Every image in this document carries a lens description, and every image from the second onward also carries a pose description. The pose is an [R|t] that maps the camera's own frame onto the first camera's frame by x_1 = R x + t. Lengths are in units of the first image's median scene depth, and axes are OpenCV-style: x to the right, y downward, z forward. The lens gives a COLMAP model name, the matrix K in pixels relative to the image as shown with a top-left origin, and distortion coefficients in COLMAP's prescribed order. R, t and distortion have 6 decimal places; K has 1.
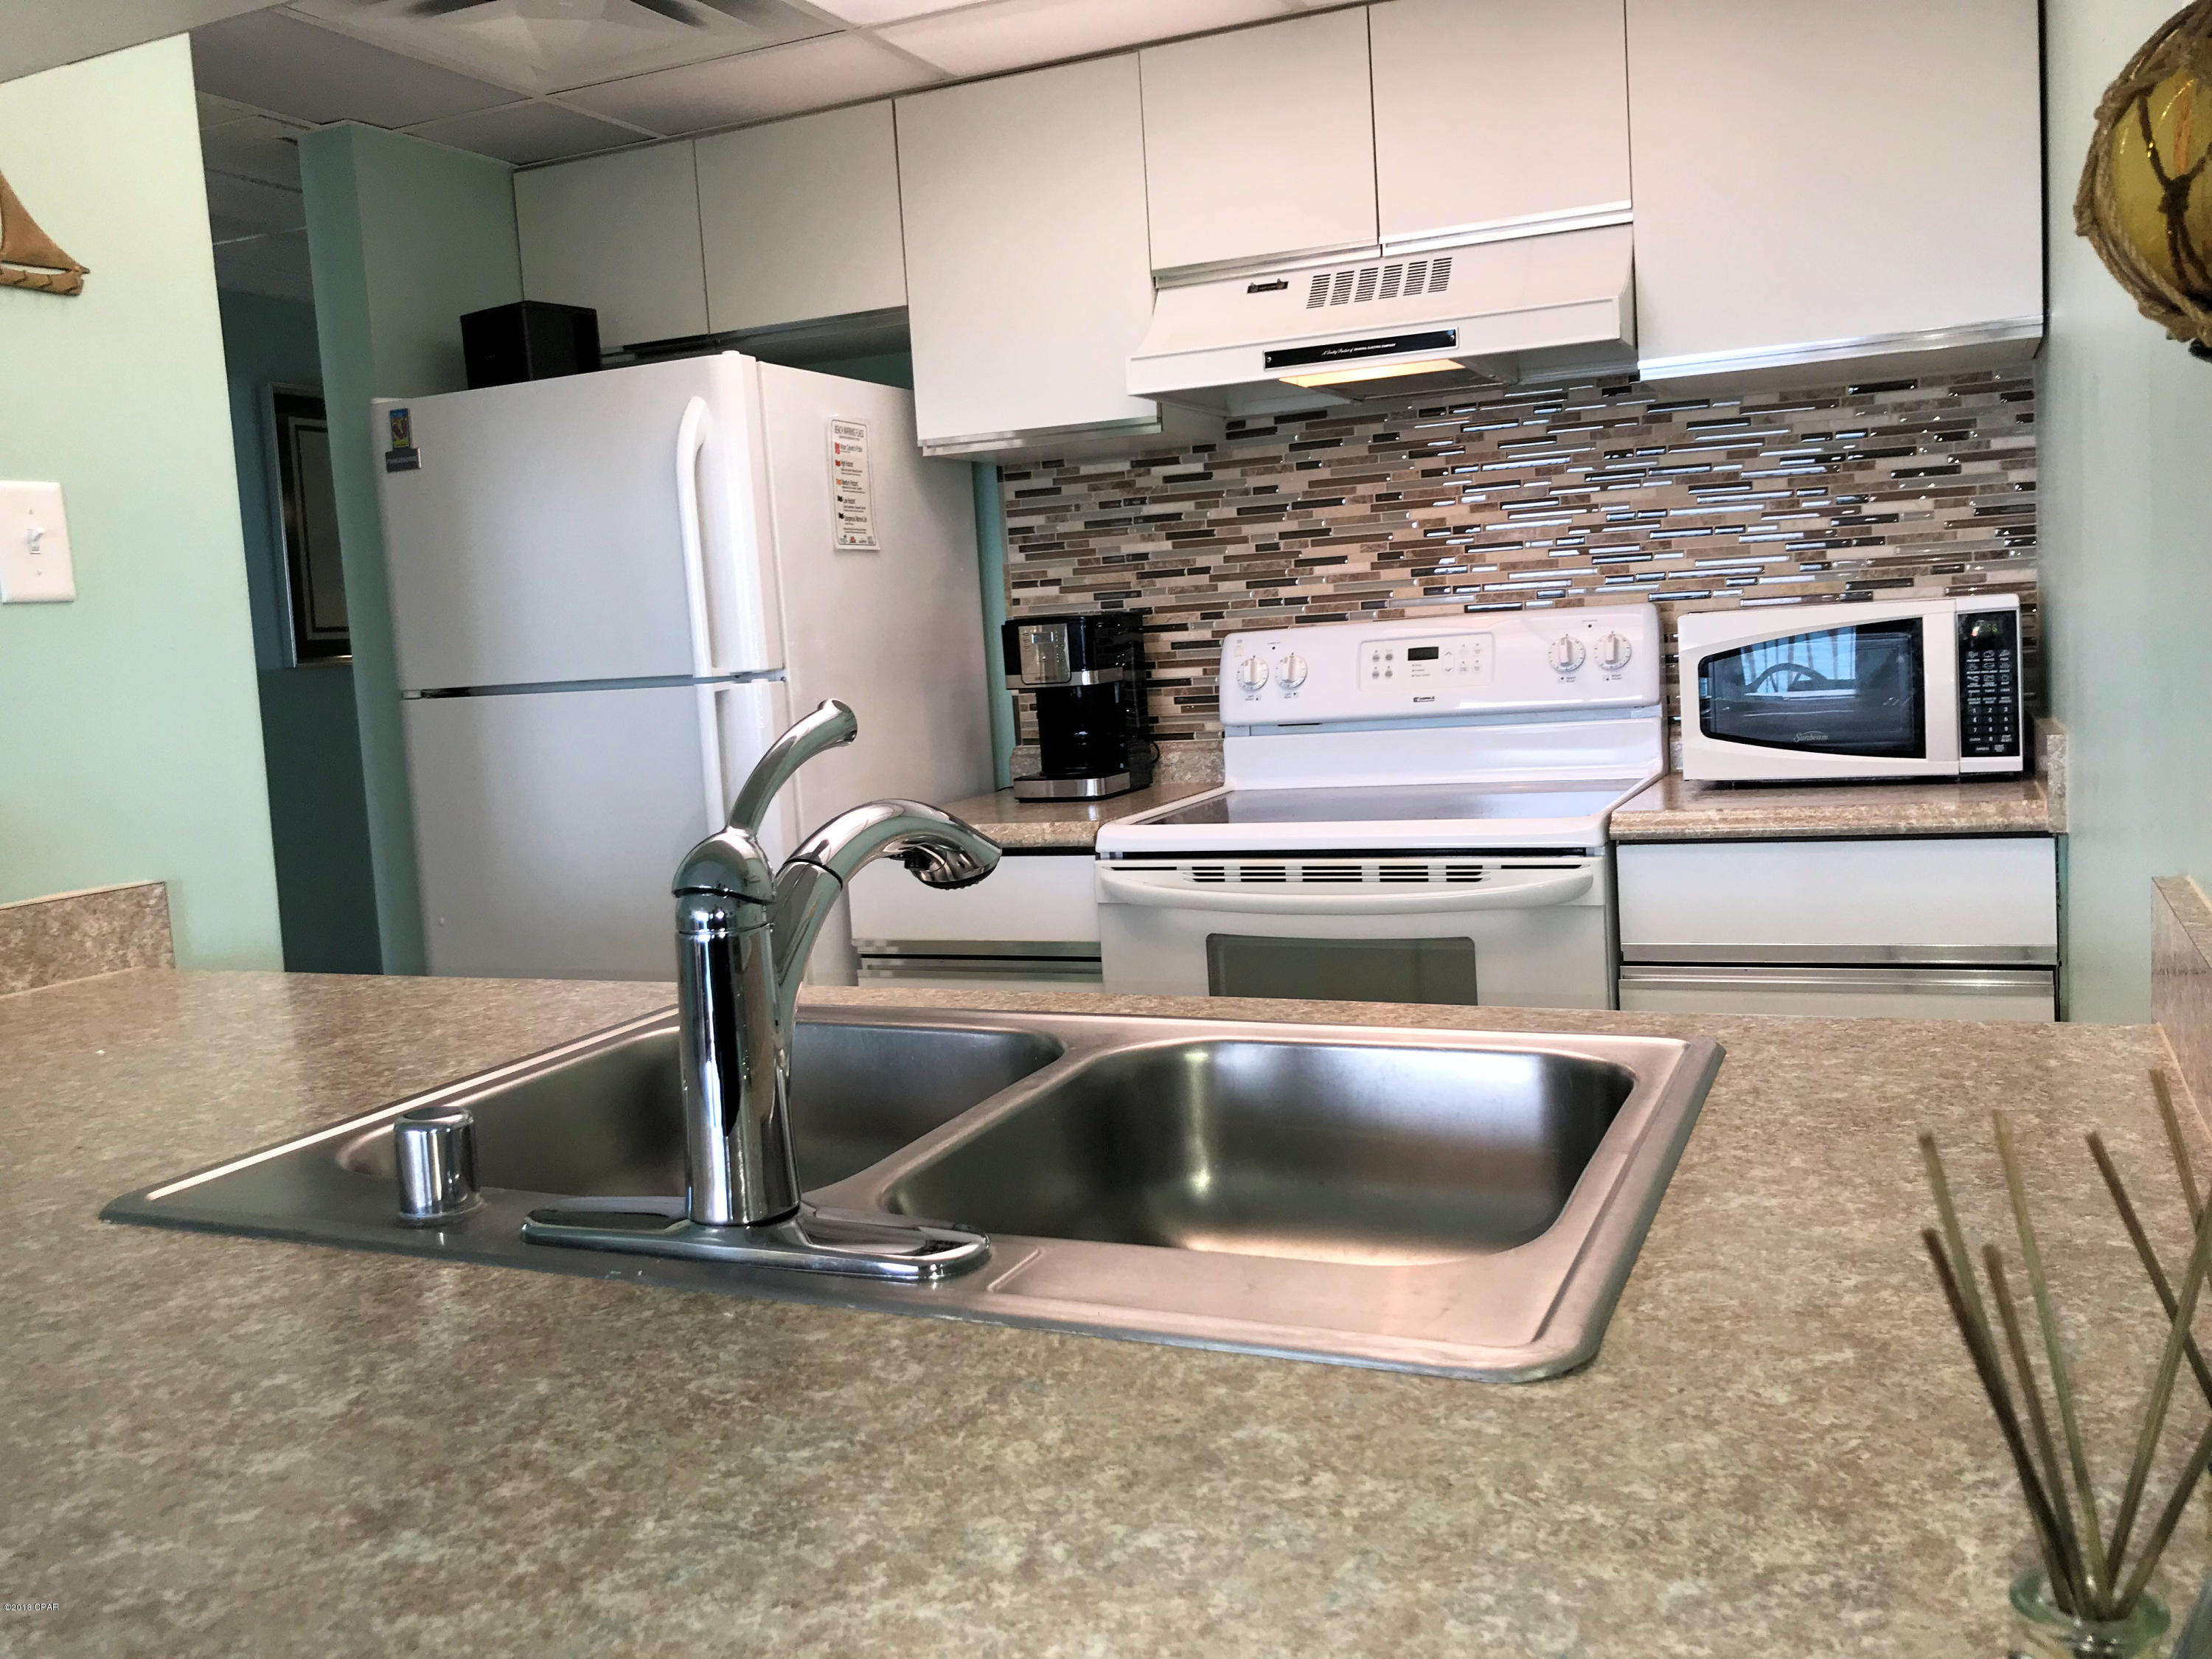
lens RADIAL K [[1790.6, 0, 1117.9], [0, 1790.6, 844.4], [0, 0, 1]] dist [0.013851, -0.010739]
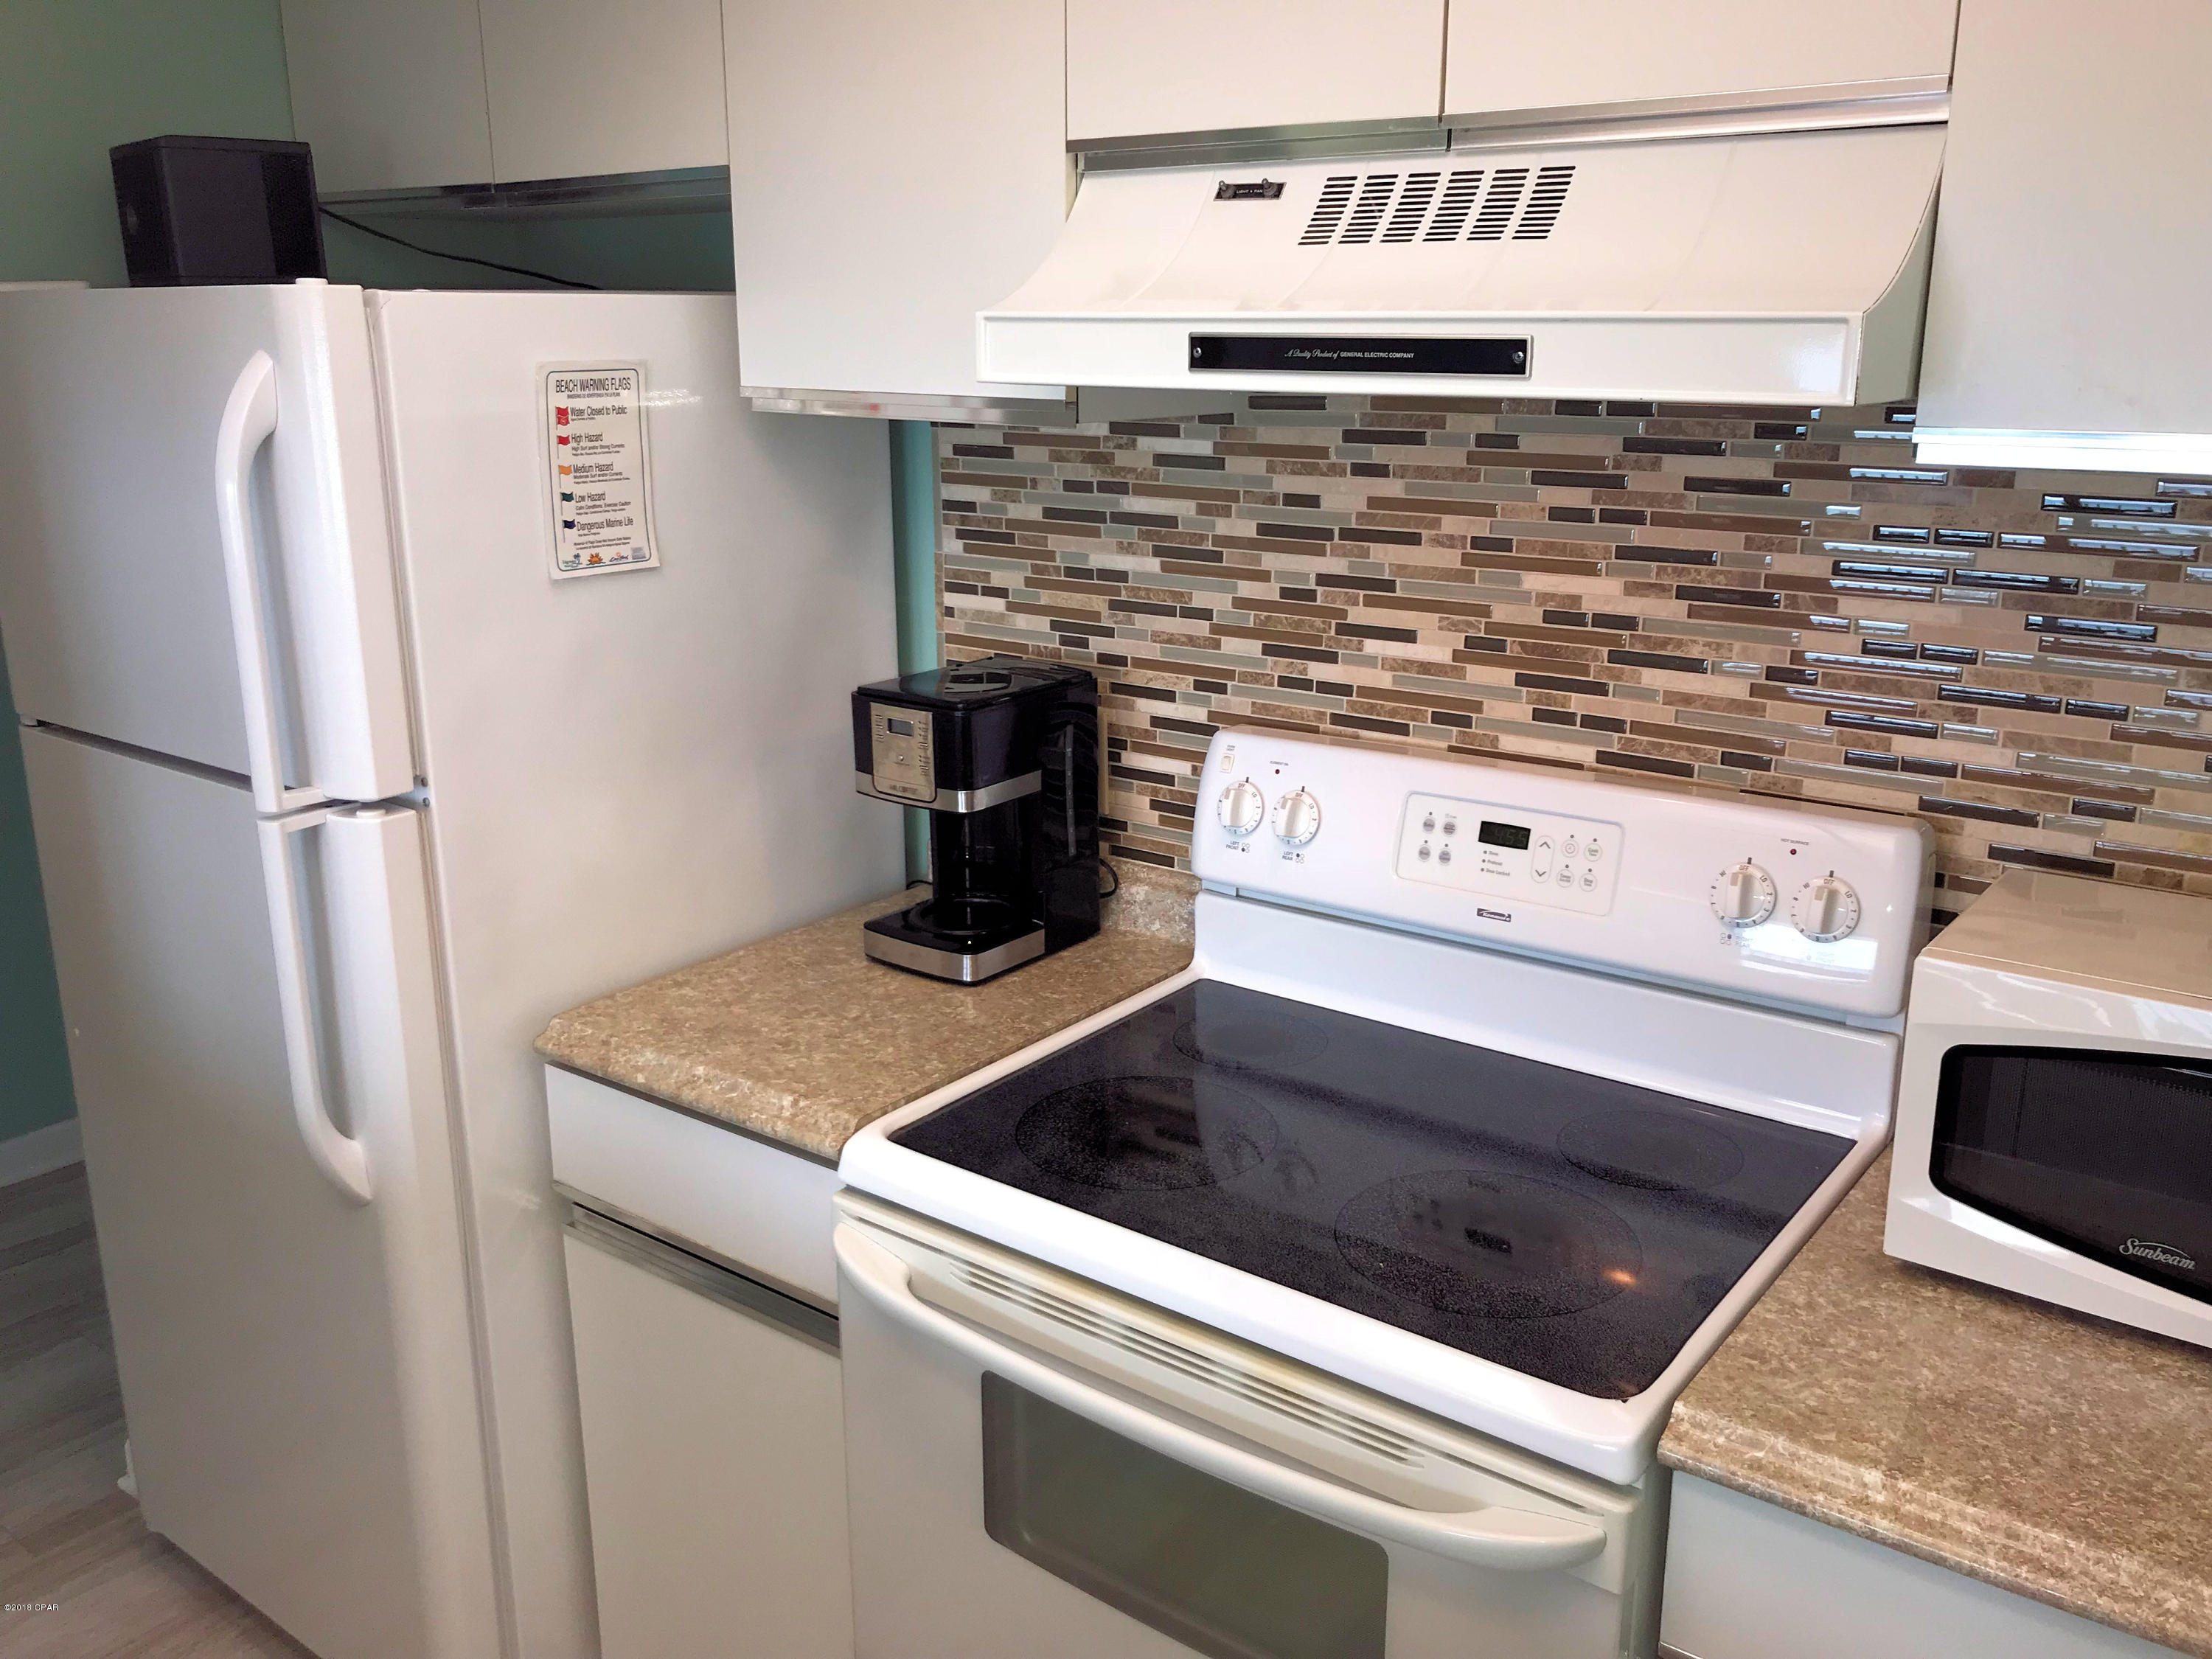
lens RADIAL K [[1790.6, 0, 1122.0], [0, 1790.6, 831.3], [0, 0, 1]] dist [0.013851, -0.010739]
pose [[0.971540, 0.121281, -0.203471, 0.163983], [-0.086958, 0.981618, 0.169893, -0.191040], [0.220336, -0.147364, 0.964228, 0.401647]]
